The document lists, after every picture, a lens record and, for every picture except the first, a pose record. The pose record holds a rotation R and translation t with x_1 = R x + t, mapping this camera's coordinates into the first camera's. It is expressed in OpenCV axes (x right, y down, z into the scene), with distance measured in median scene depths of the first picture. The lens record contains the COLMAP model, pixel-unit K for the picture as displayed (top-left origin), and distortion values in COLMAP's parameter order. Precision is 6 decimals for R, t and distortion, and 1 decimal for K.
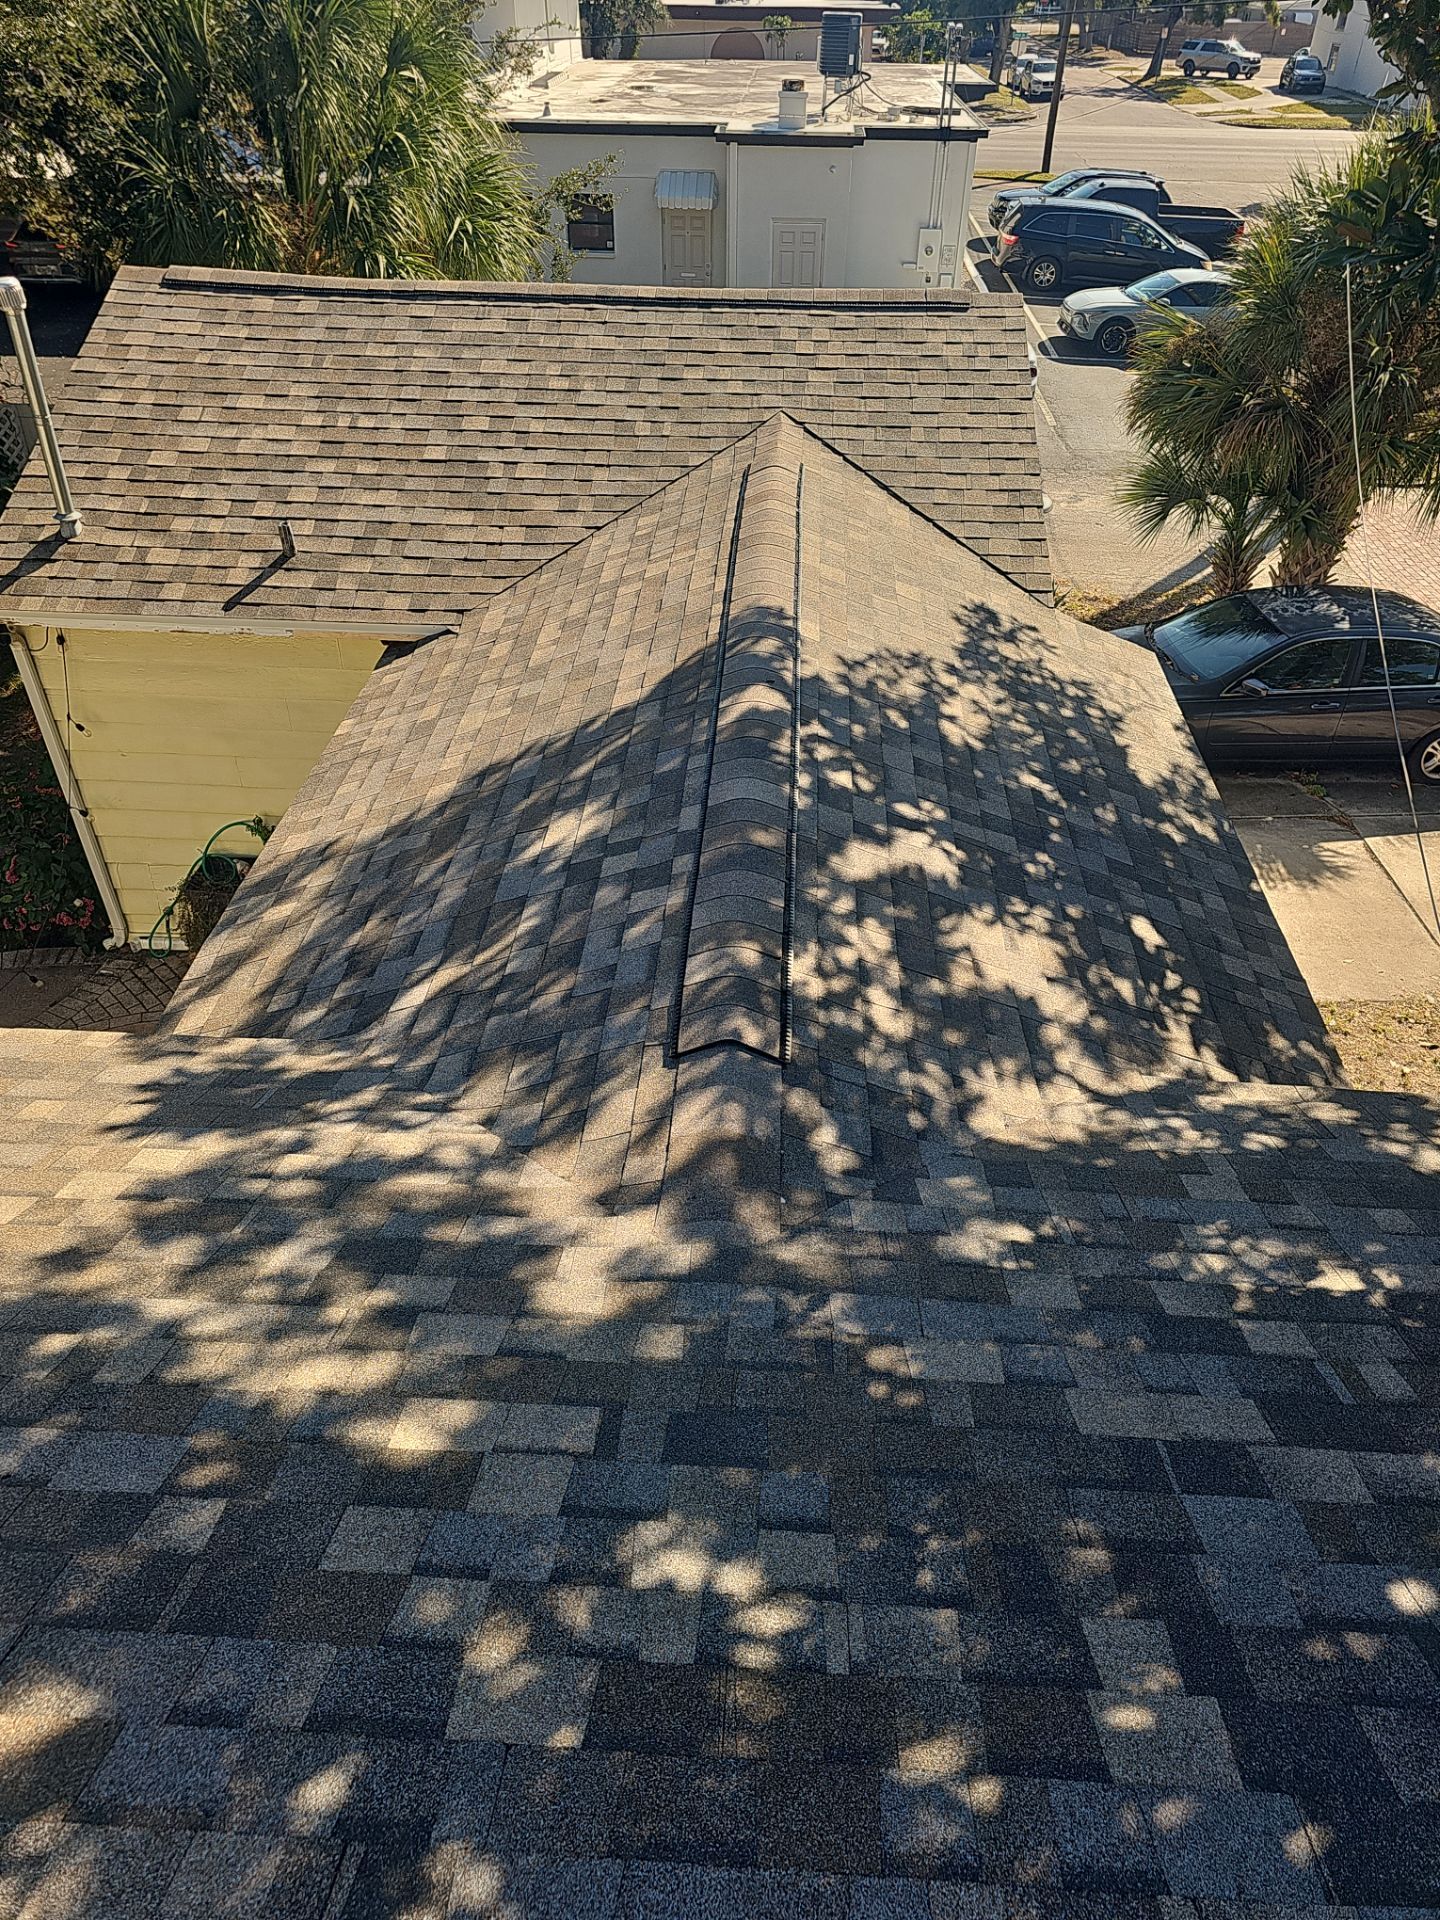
lens RADIAL K [[1270.1, 0, 720.0], [0, 1270.1, 960.0], [0, 0, 1]] dist [0.061426, -0.048718]
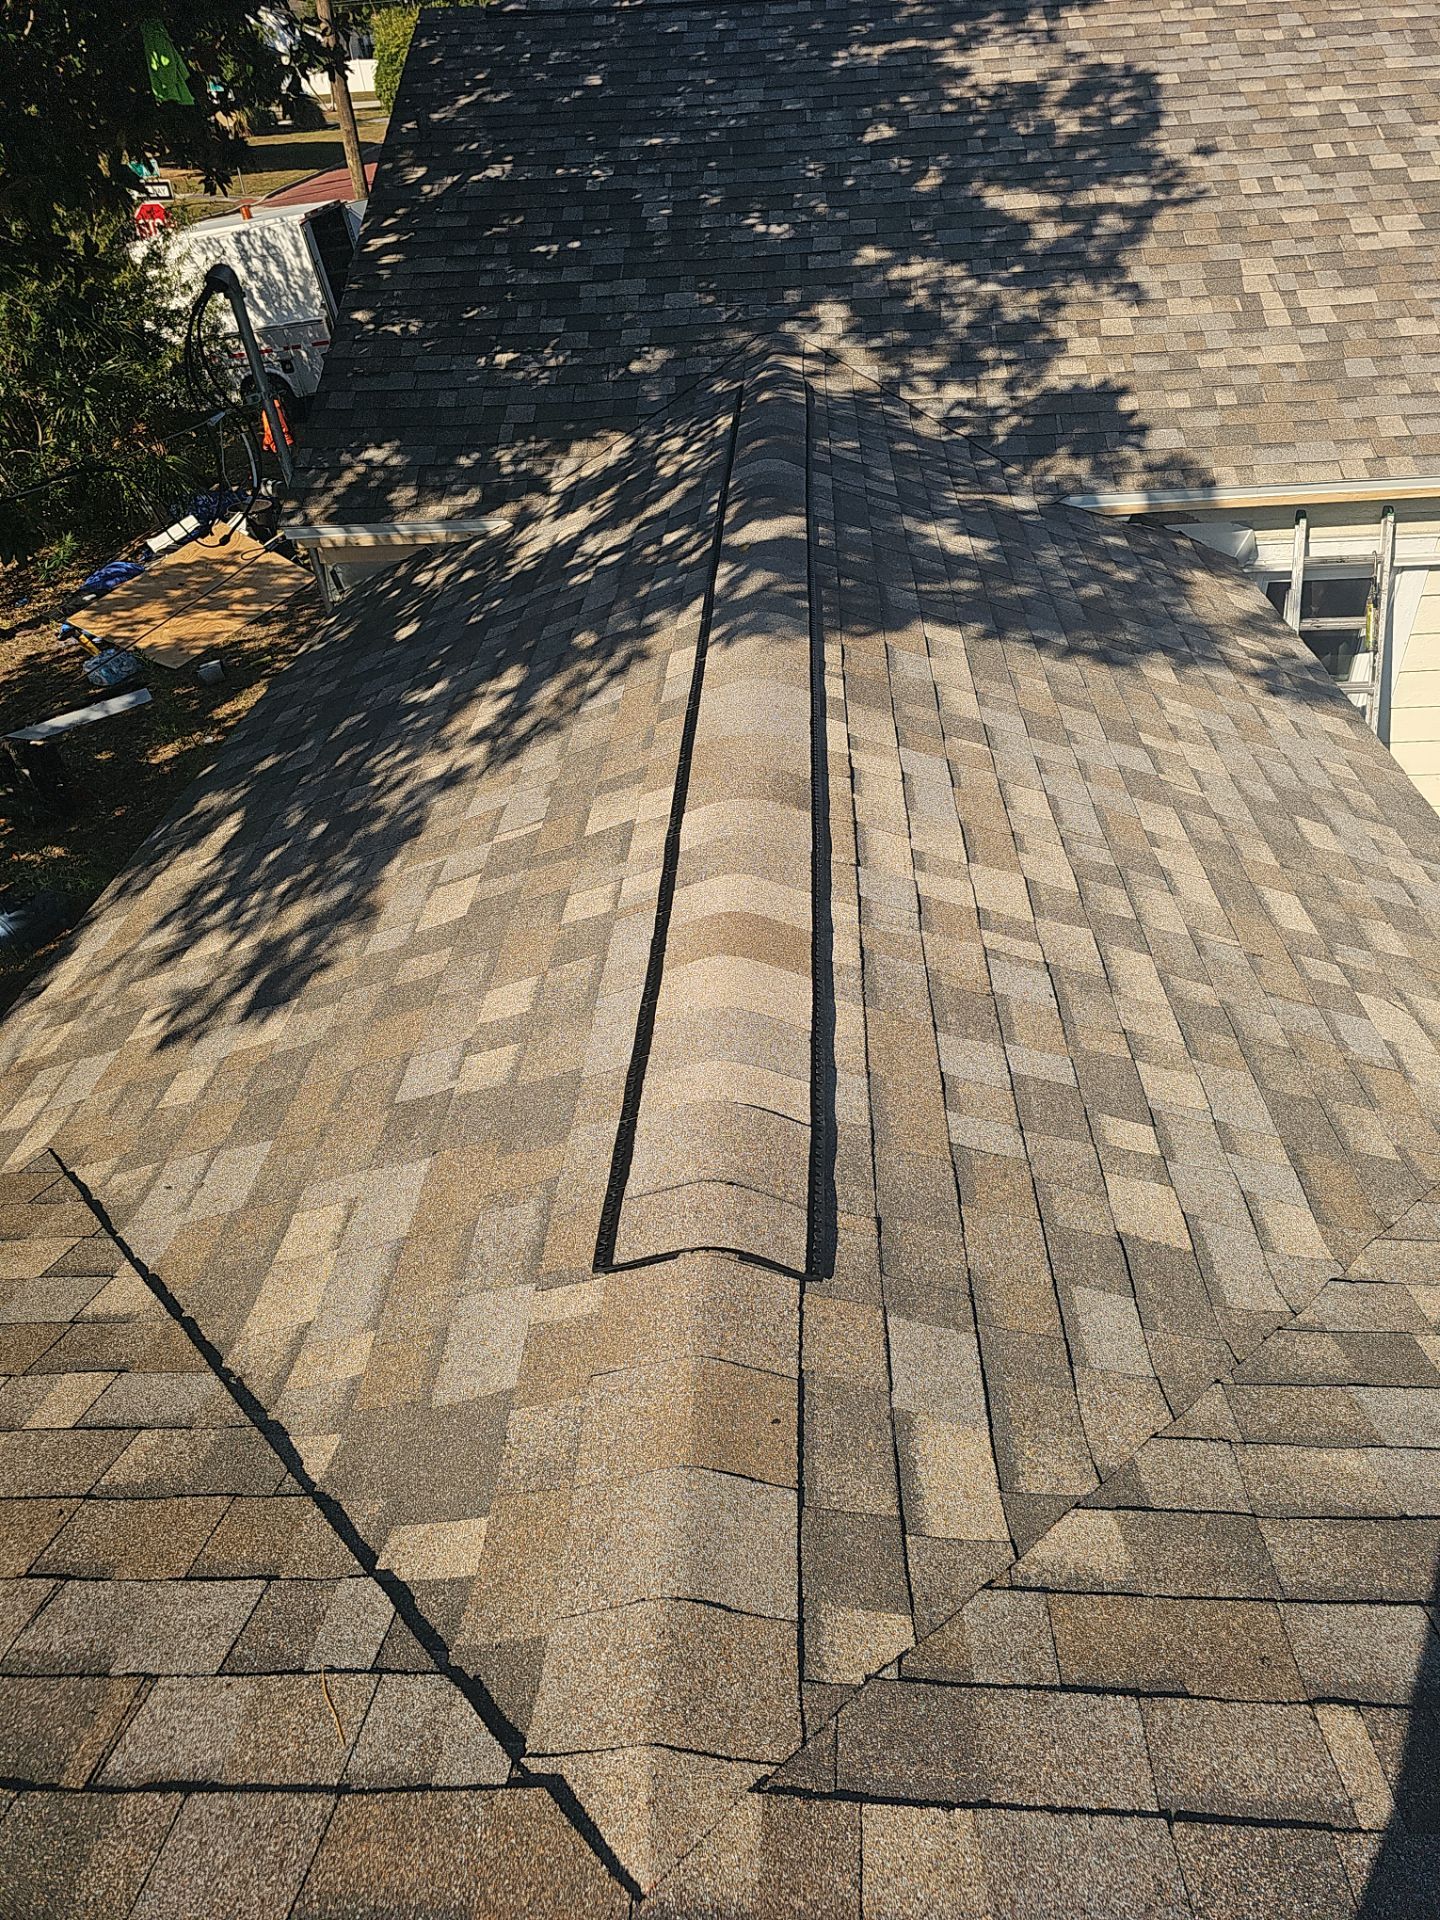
lens RADIAL K [[1270.1, 0, 720.0], [0, 1270.1, 960.0], [0, 0, 1]] dist [0.061426, -0.048718]
pose [[-0.999149, 0.039659, 0.011323, 0.116015], [0.021555, 0.268044, 0.963165, -1.693797], [0.035164, 0.962590, -0.268671, 2.720456]]
